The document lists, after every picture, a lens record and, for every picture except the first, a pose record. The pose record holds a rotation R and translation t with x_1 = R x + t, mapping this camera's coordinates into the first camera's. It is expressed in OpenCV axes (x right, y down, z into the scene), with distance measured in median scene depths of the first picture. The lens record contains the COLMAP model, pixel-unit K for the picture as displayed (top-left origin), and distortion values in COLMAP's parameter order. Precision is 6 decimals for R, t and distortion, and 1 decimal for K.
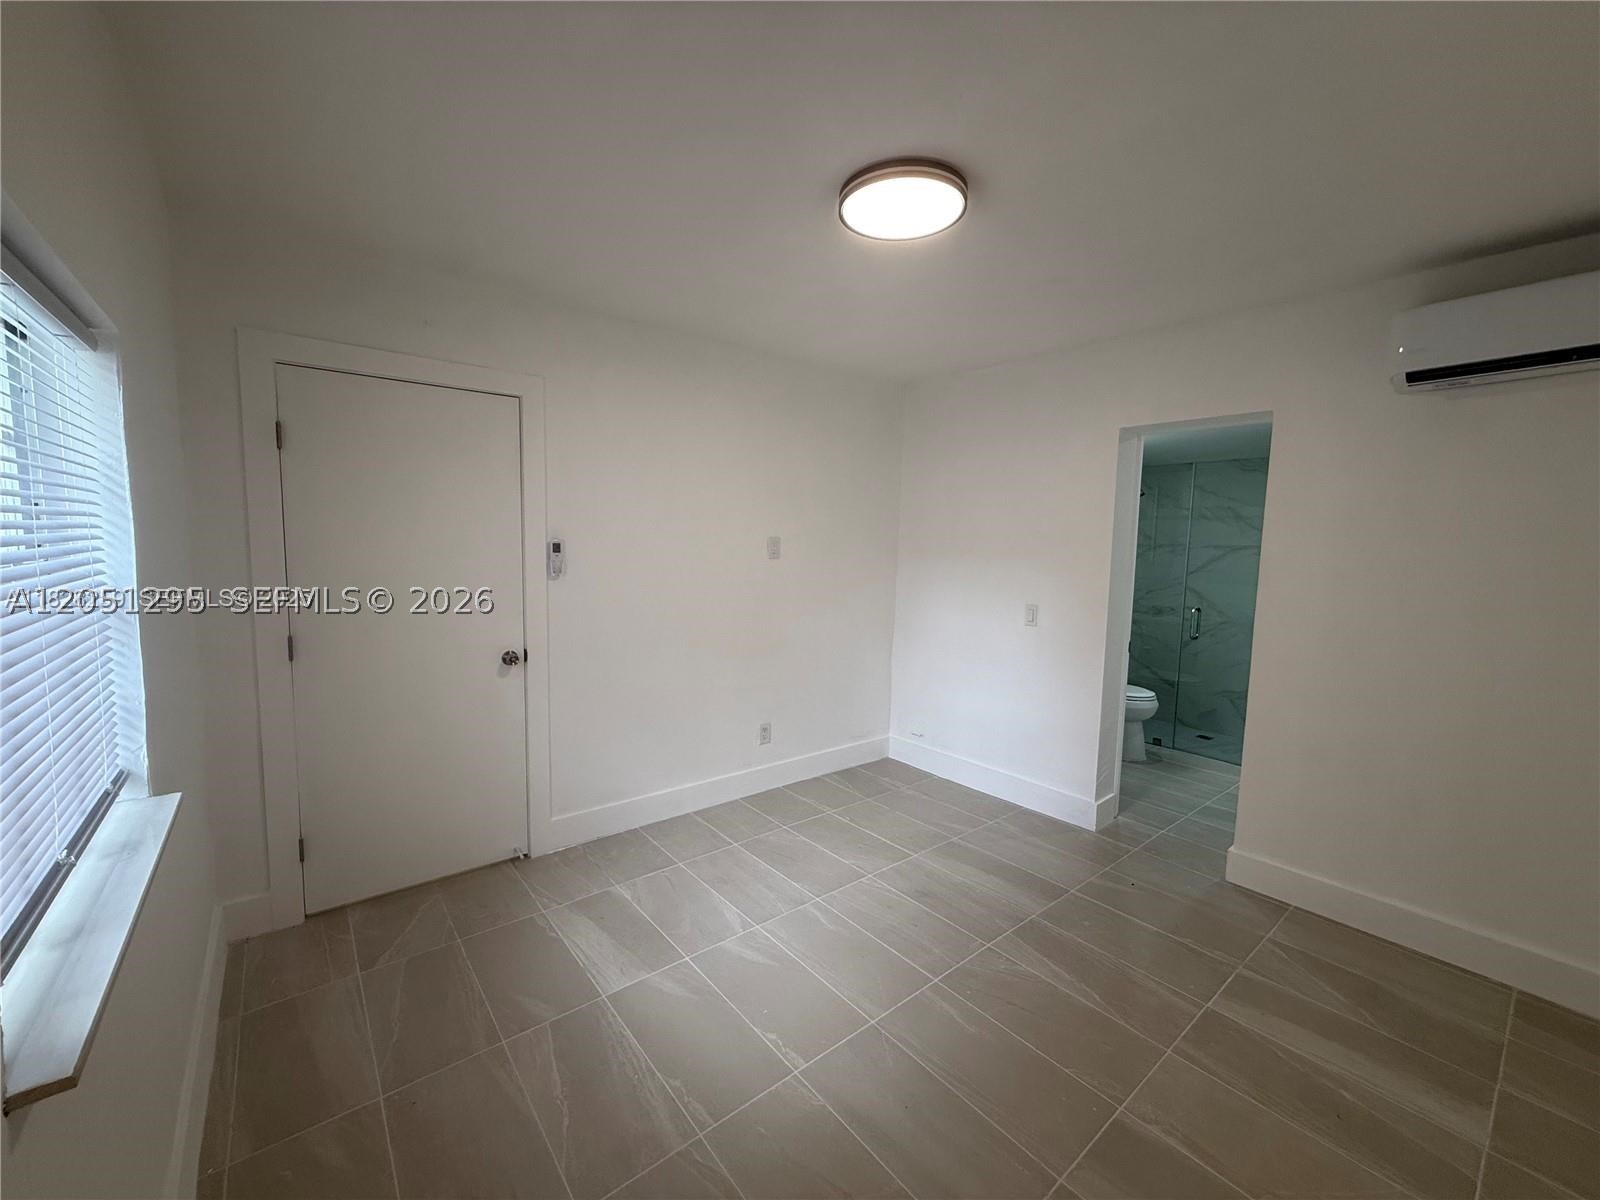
lens RADIAL K [[640.0, 0, 800.0], [0, 640.0, 600.0], [0, 0, 1]] dist [0.001971, 0.000233]
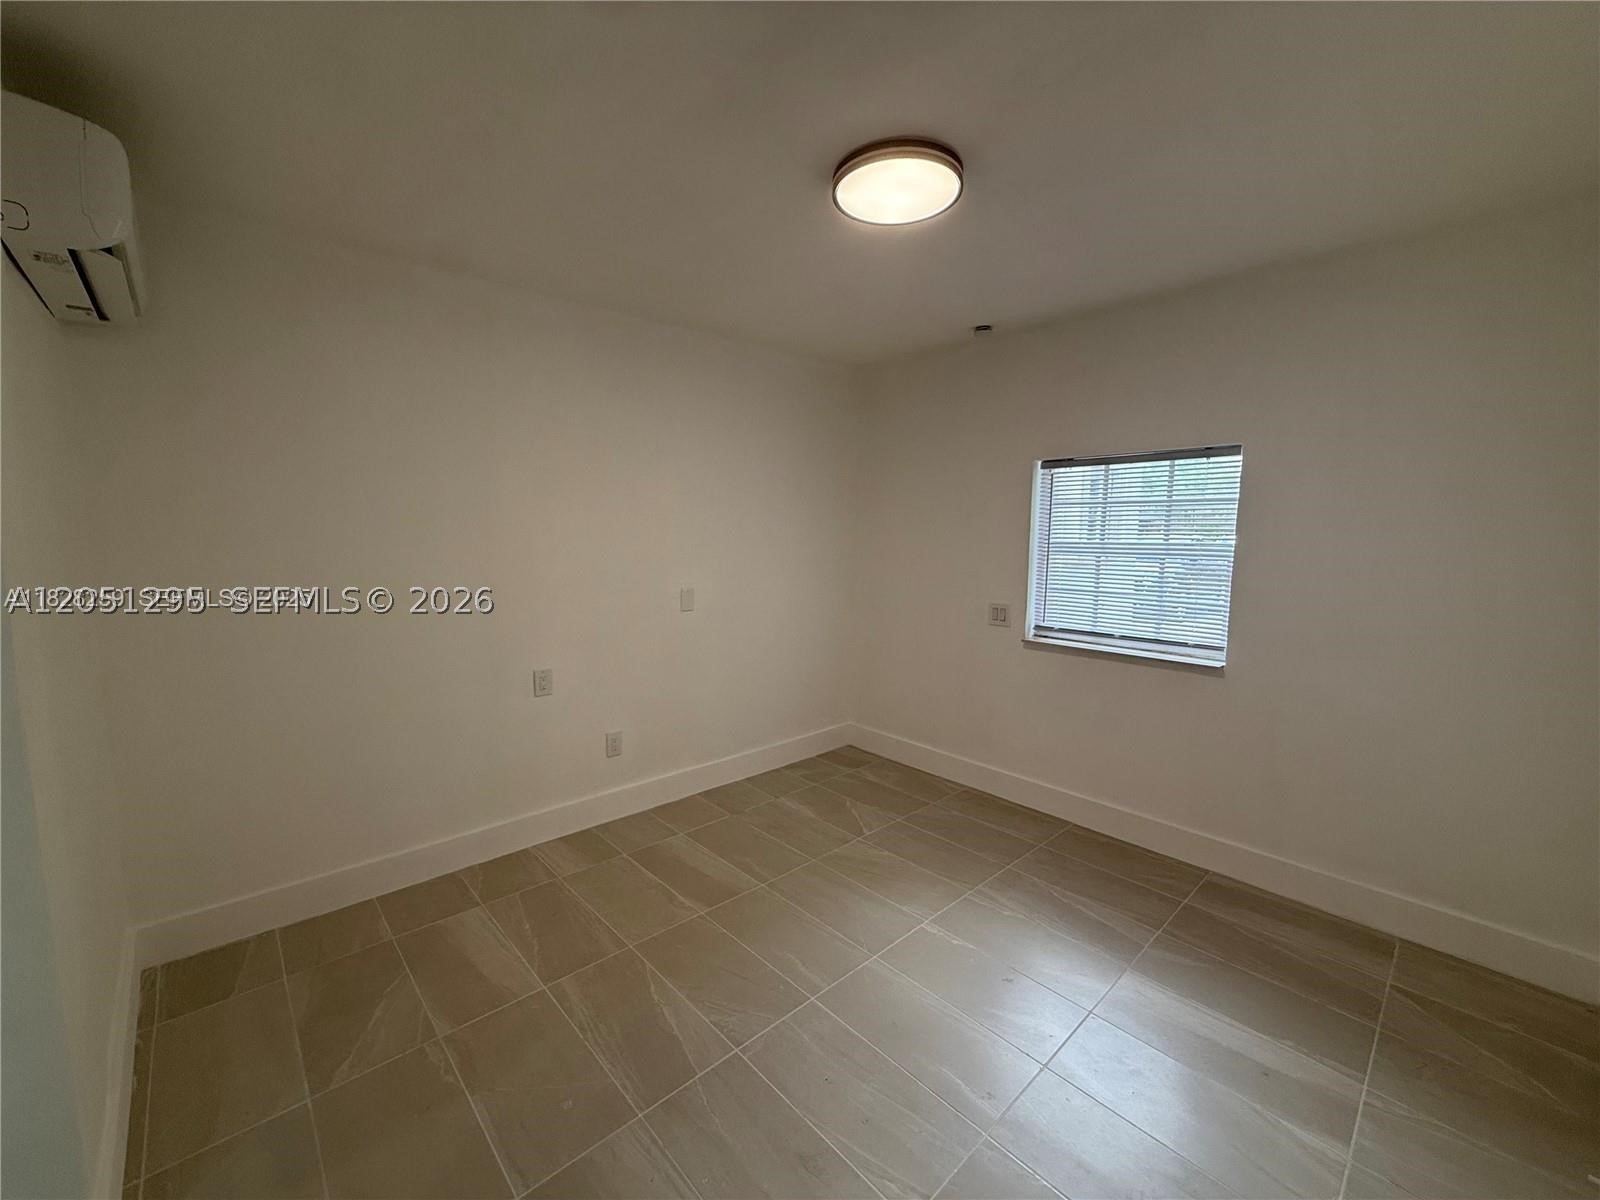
lens RADIAL K [[641.4, 0, 794.2], [0, 641.4, 596.0], [0, 0, 1]] dist [0.001606, 0.000246]
pose [[-0.997444, -0.021804, -0.068052, 0.306535], [-0.035018, 0.979269, 0.199516, -0.164089], [0.062291, 0.201389, -0.977529, 1.754546]]
